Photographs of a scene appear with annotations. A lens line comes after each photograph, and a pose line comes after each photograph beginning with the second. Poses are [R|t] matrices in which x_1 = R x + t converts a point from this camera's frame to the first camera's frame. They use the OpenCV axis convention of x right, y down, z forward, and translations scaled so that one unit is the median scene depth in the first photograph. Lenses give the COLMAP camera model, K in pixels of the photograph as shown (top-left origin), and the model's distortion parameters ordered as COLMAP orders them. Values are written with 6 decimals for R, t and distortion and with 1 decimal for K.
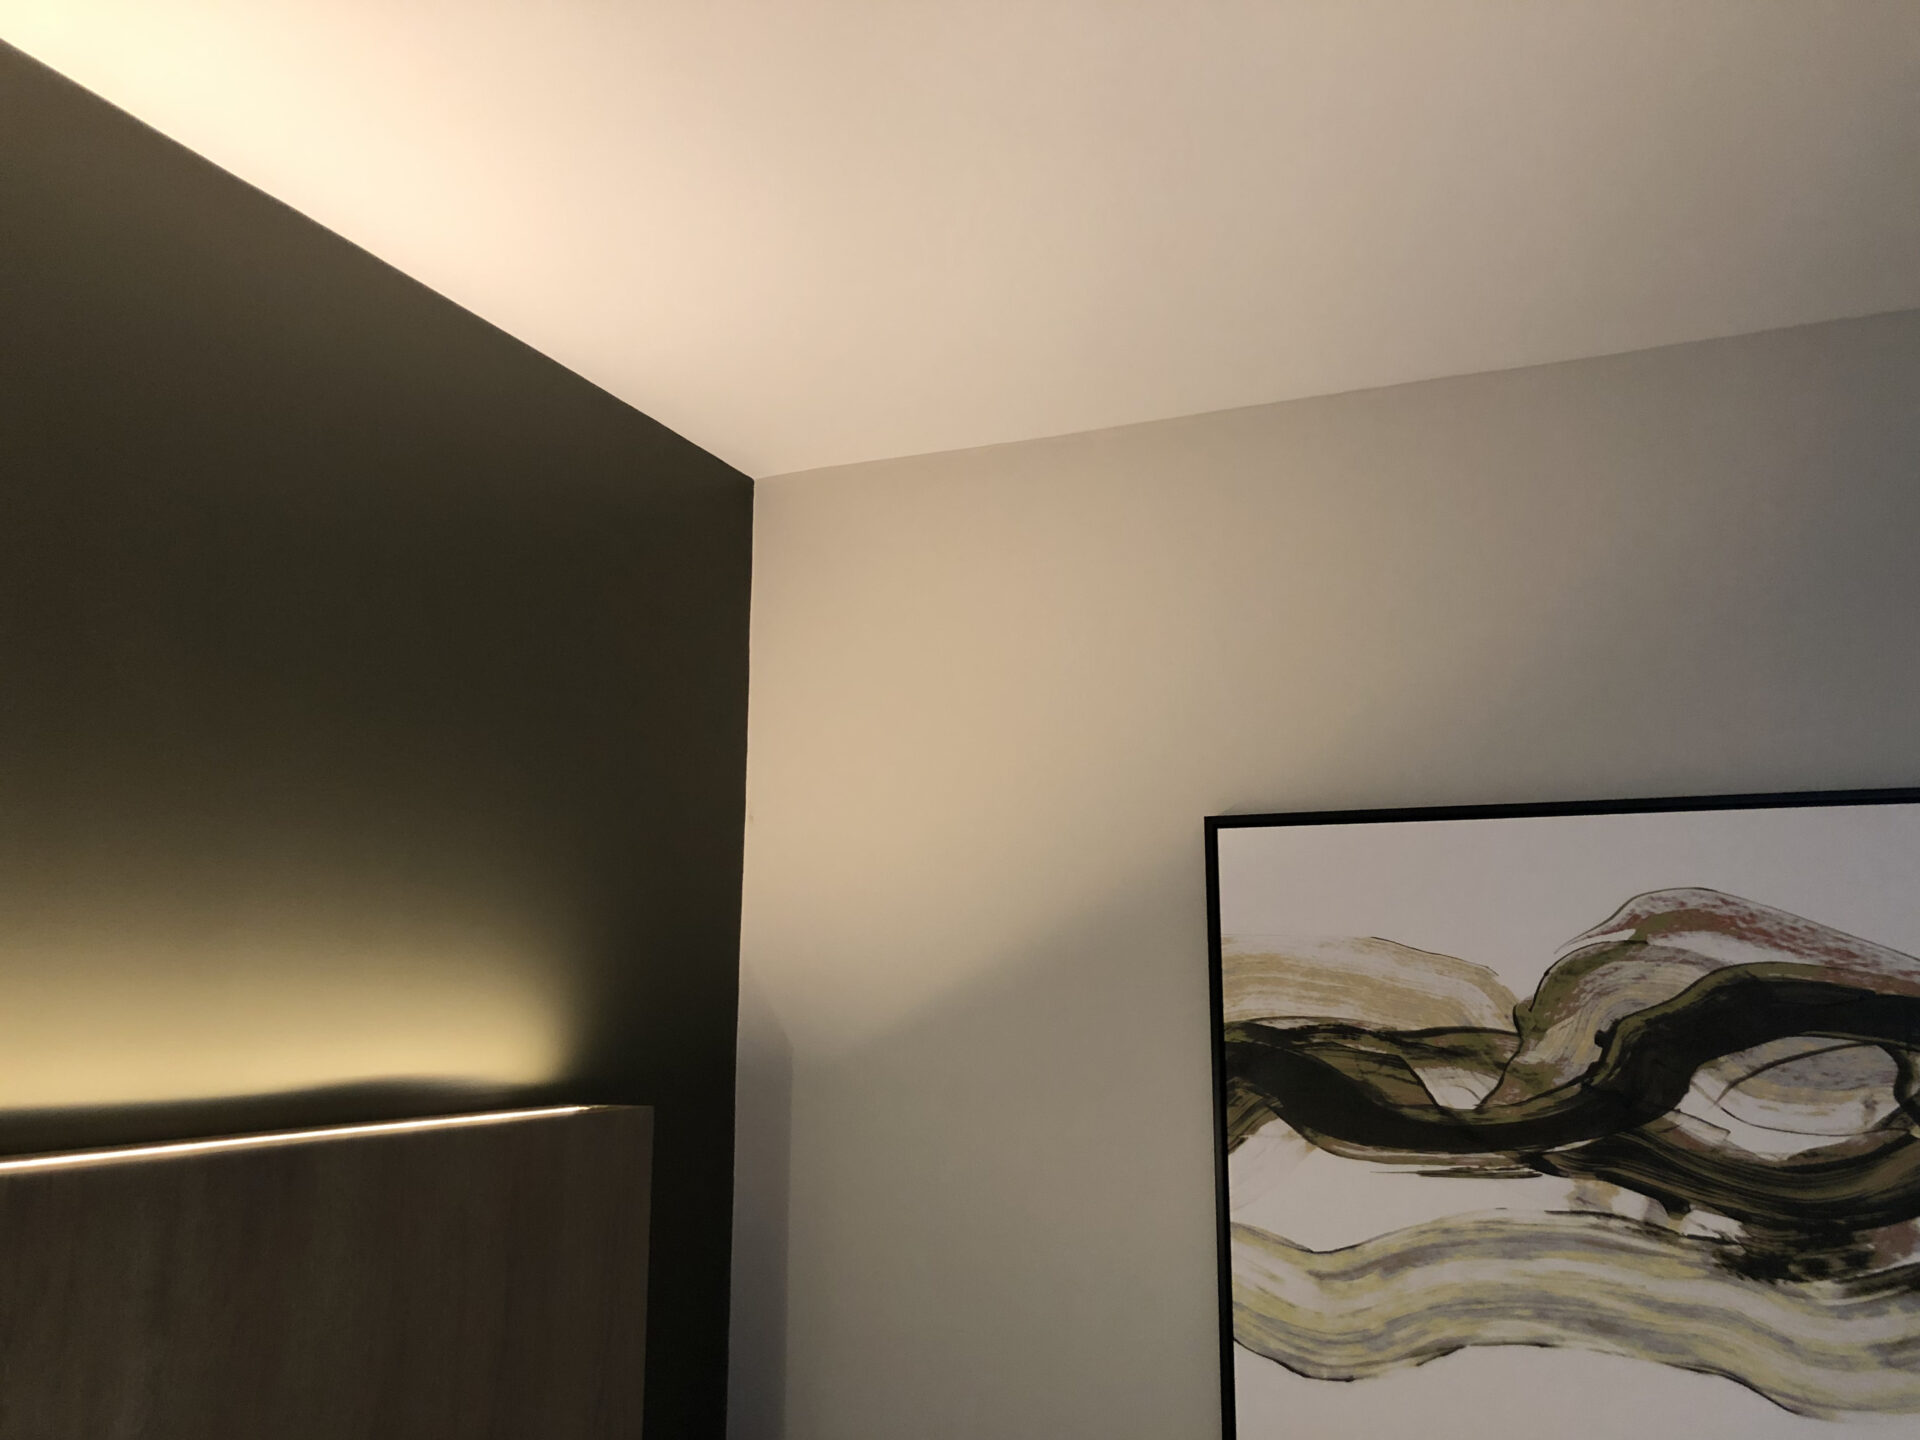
lens RADIAL K [[1626.4, 0, 958.3], [0, 1626.4, 720.2], [0, 0, 1]] dist [0.019813, -0.004802]
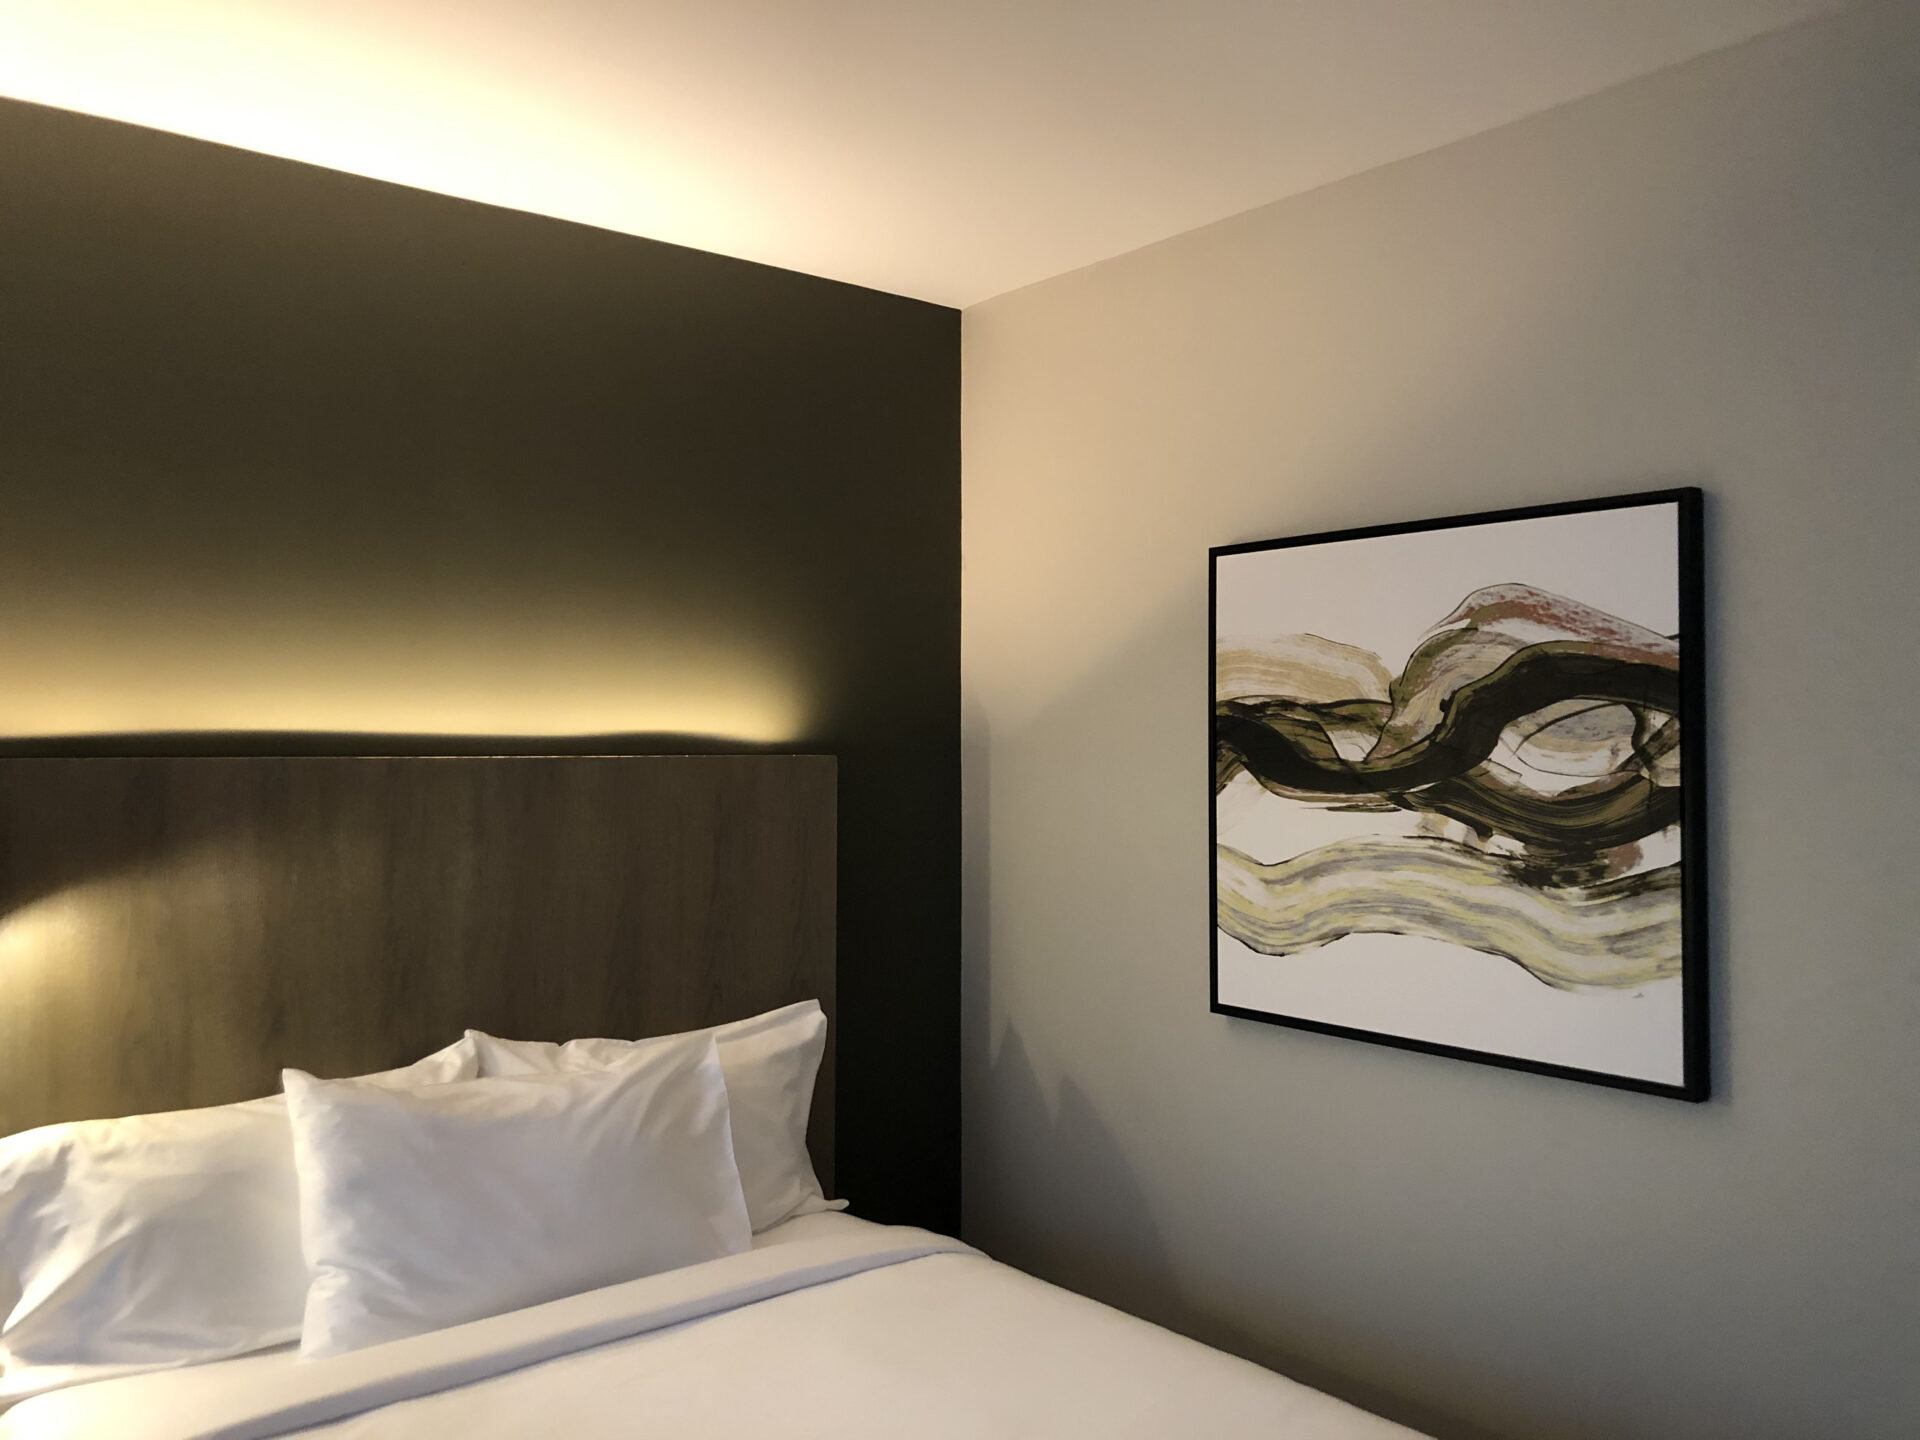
lens RADIAL K [[1626.4, 0, 965.4], [0, 1626.4, 720.9], [0, 0, 1]] dist [0.019813, -0.004802]
pose [[0.871160, -0.007342, -0.490945, 0.695672], [0.083160, 0.987649, 0.132794, 0.006977], [0.483906, -0.156512, 0.861011, -0.279647]]
